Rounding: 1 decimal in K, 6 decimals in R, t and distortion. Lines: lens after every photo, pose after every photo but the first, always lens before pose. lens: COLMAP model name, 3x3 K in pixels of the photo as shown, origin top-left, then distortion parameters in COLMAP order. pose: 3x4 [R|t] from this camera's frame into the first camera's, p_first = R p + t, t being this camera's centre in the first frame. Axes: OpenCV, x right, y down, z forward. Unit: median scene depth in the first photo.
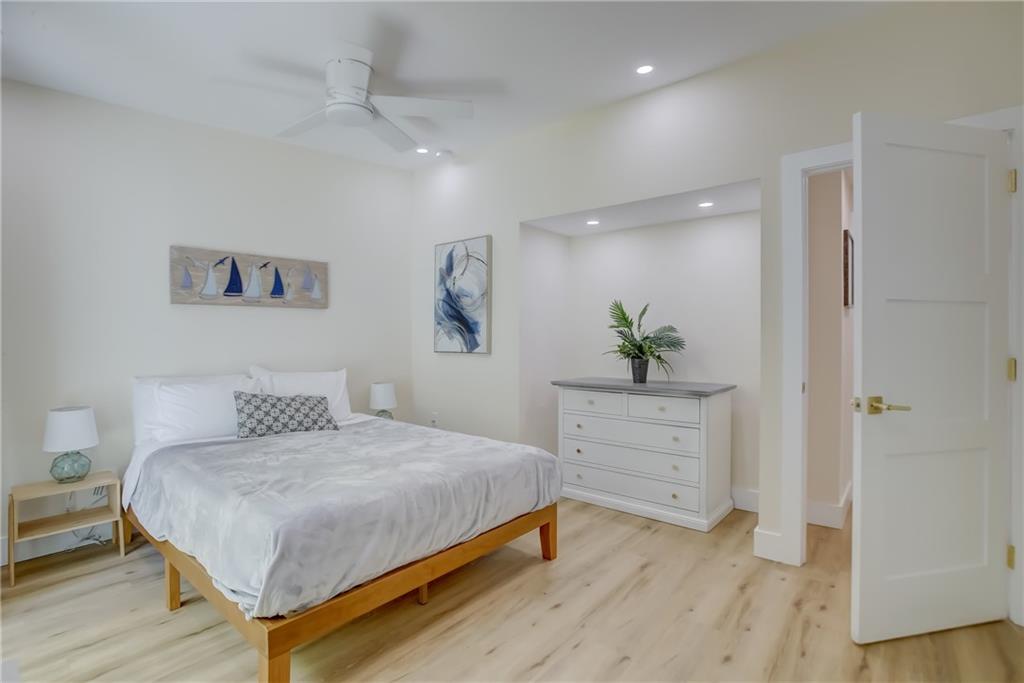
lens RADIAL K [[478.9, 0, 511.4], [0, 478.9, 336.6], [0, 0, 1]] dist [-0.033399, 0.001862]
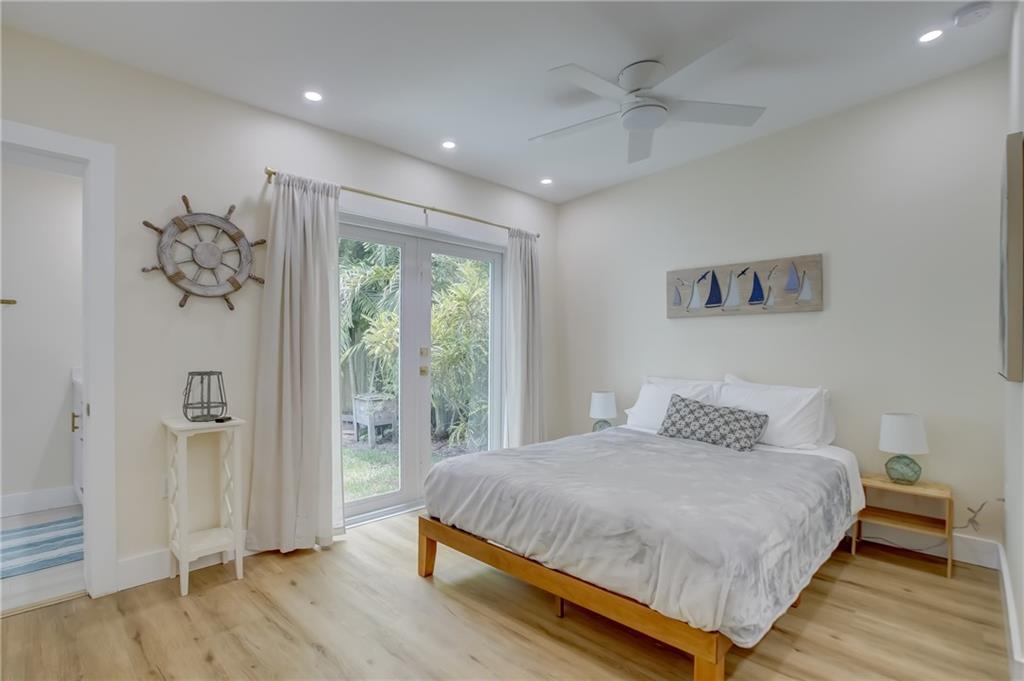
lens RADIAL K [[478.9, 0, 512.7], [0, 478.9, 348.7], [0, 0, 1]] dist [-0.033399, 0.001862]
pose [[-0.040904, 0.009390, -0.999119, 0.506542], [-0.001743, 0.999954, 0.009469, -0.001645], [0.999162, 0.002128, -0.040885, 0.596257]]
